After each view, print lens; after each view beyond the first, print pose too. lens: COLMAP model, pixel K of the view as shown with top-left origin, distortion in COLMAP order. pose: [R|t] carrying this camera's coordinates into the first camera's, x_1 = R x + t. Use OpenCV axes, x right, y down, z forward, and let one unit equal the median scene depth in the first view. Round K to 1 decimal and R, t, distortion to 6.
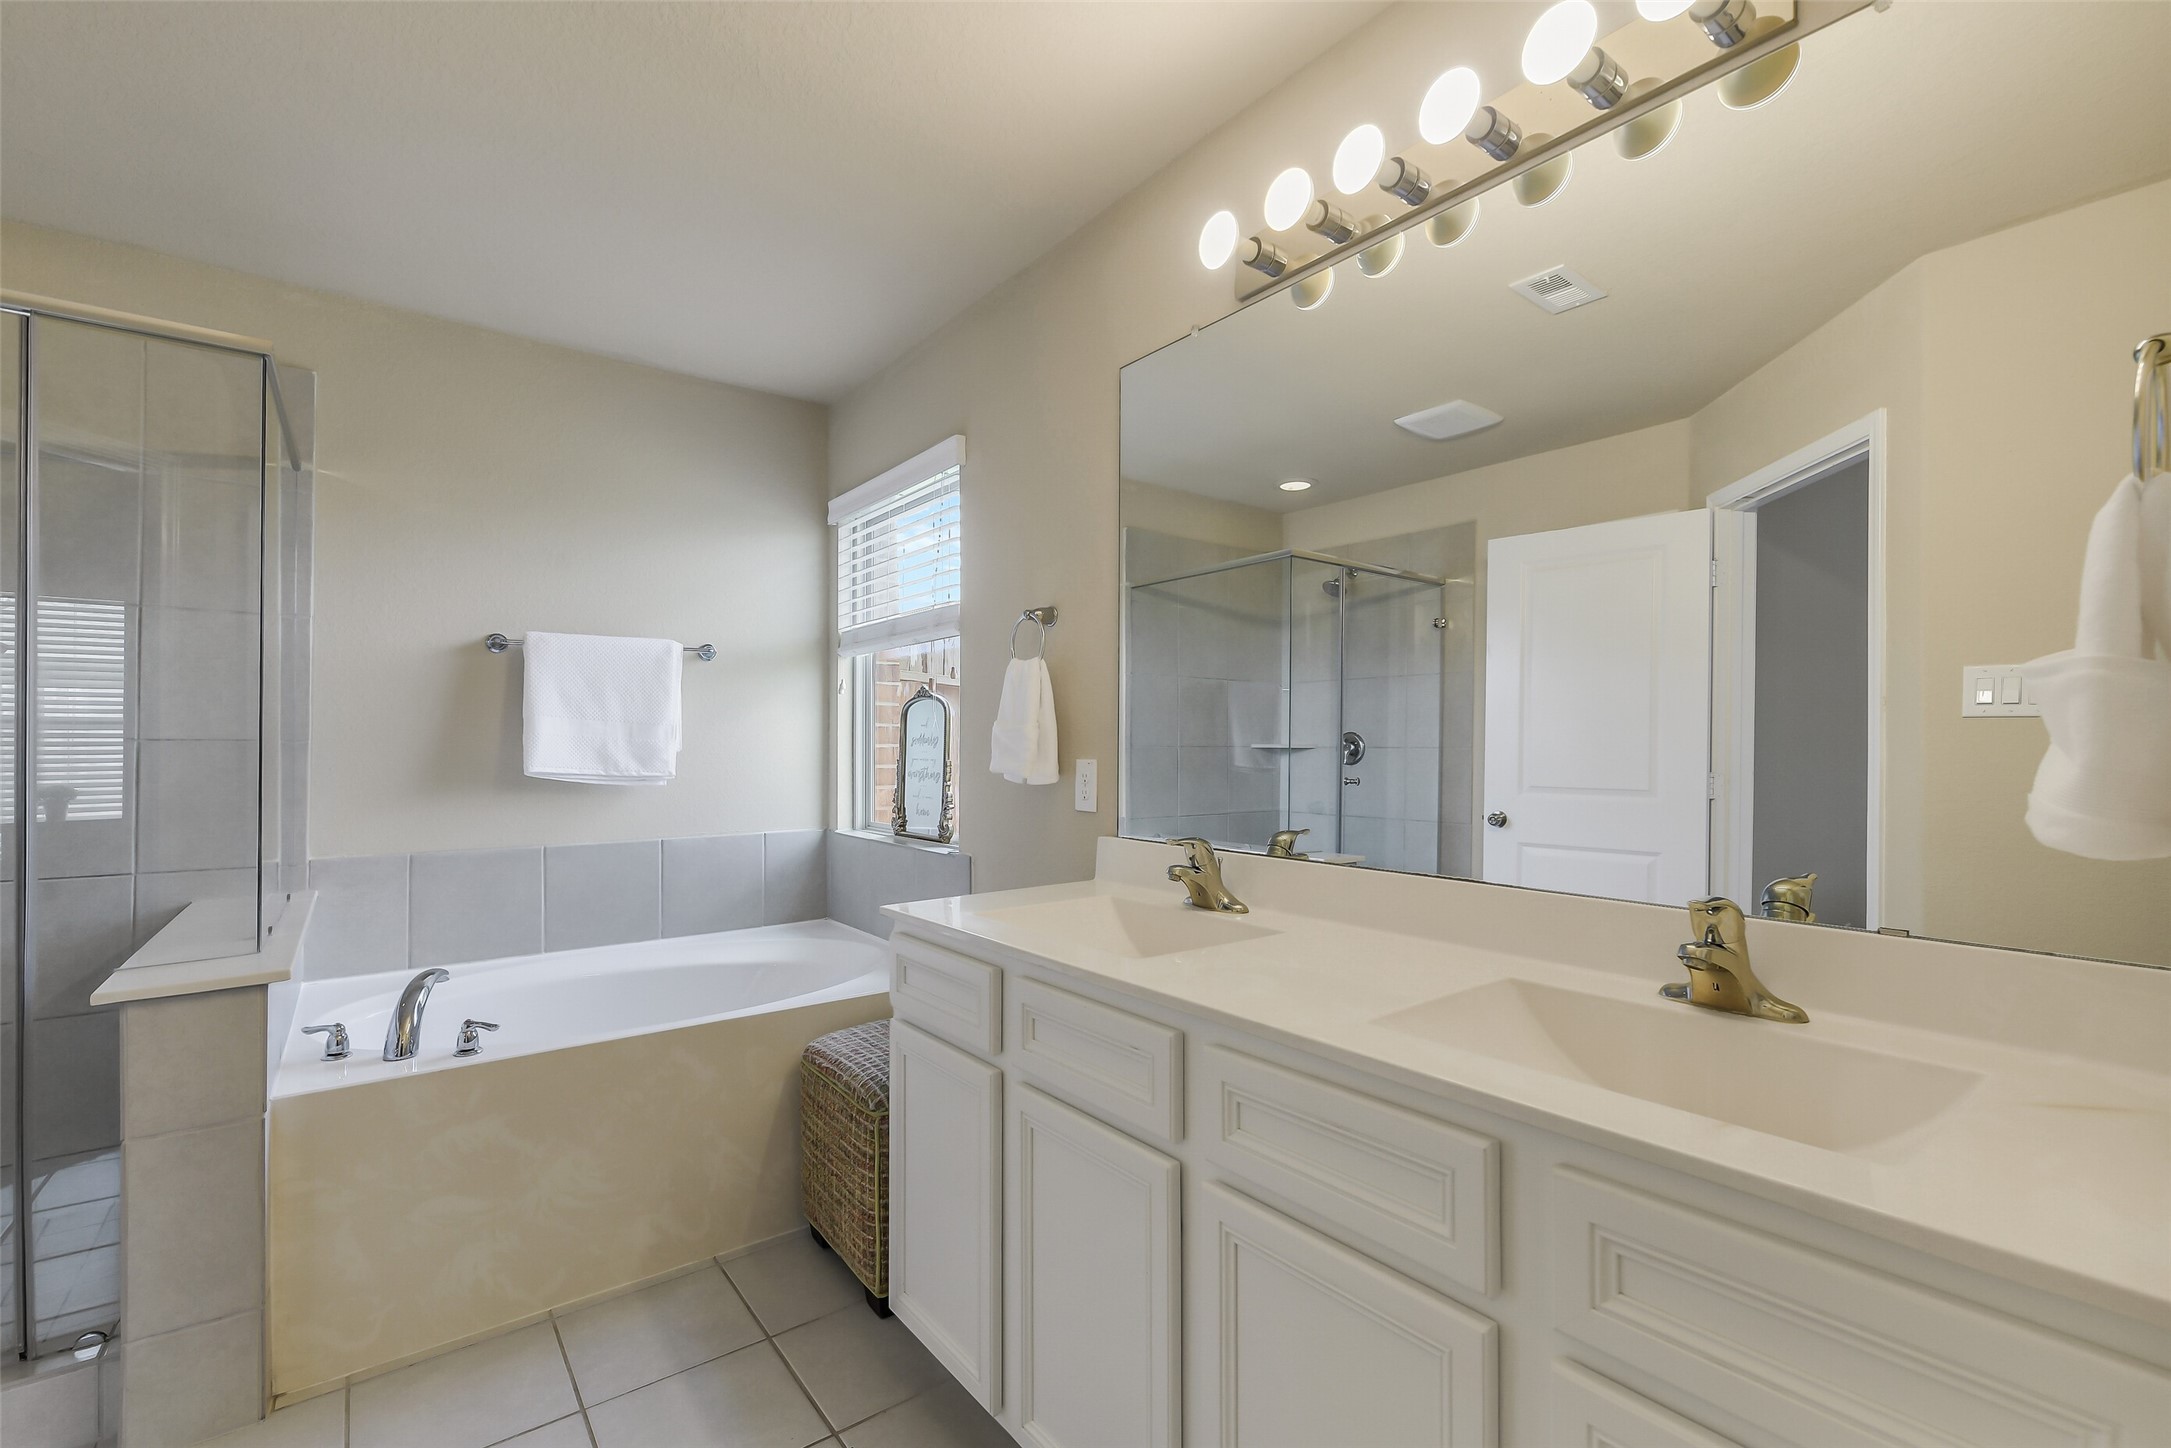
lens RADIAL K [[922.9, 0, 1092.4], [0, 922.9, 740.7], [0, 0, 1]] dist [-0.010717, -0.000229]
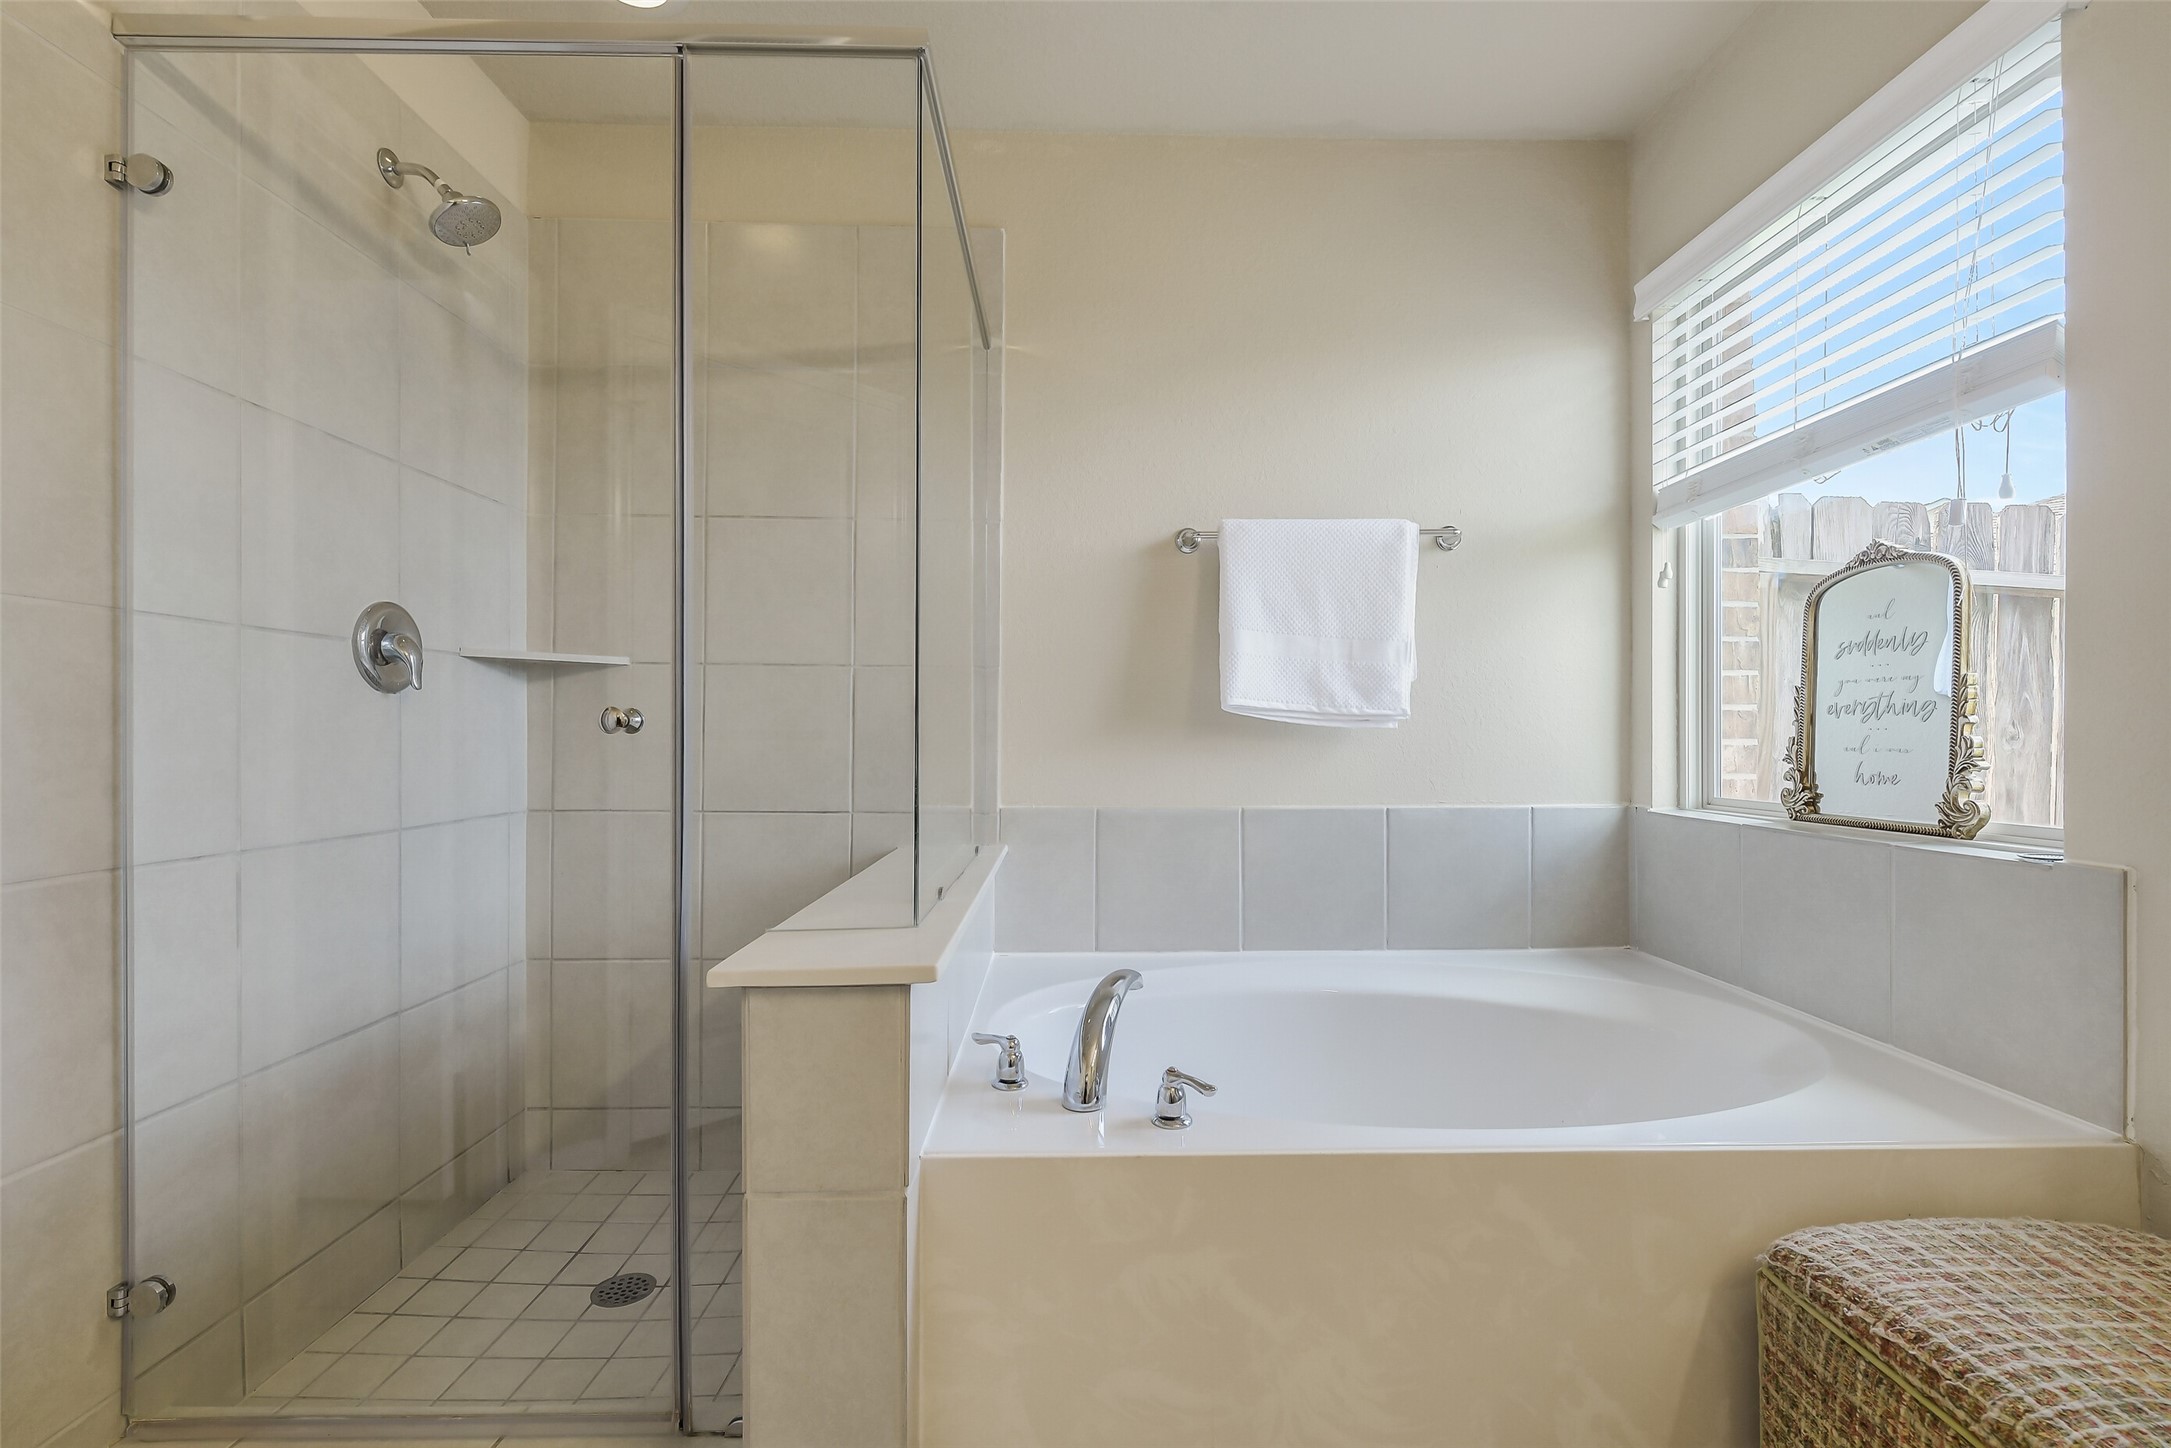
lens RADIAL K [[922.9, 0, 1091.3], [0, 922.9, 730.9], [0, 0, 1]] dist [-0.010717, -0.000229]
pose [[0.798305, -0.003259, -0.602245, -0.246264], [0.001729, 0.999994, -0.003120, 0.055456], [0.602251, 0.001449, 0.798305, 0.332276]]
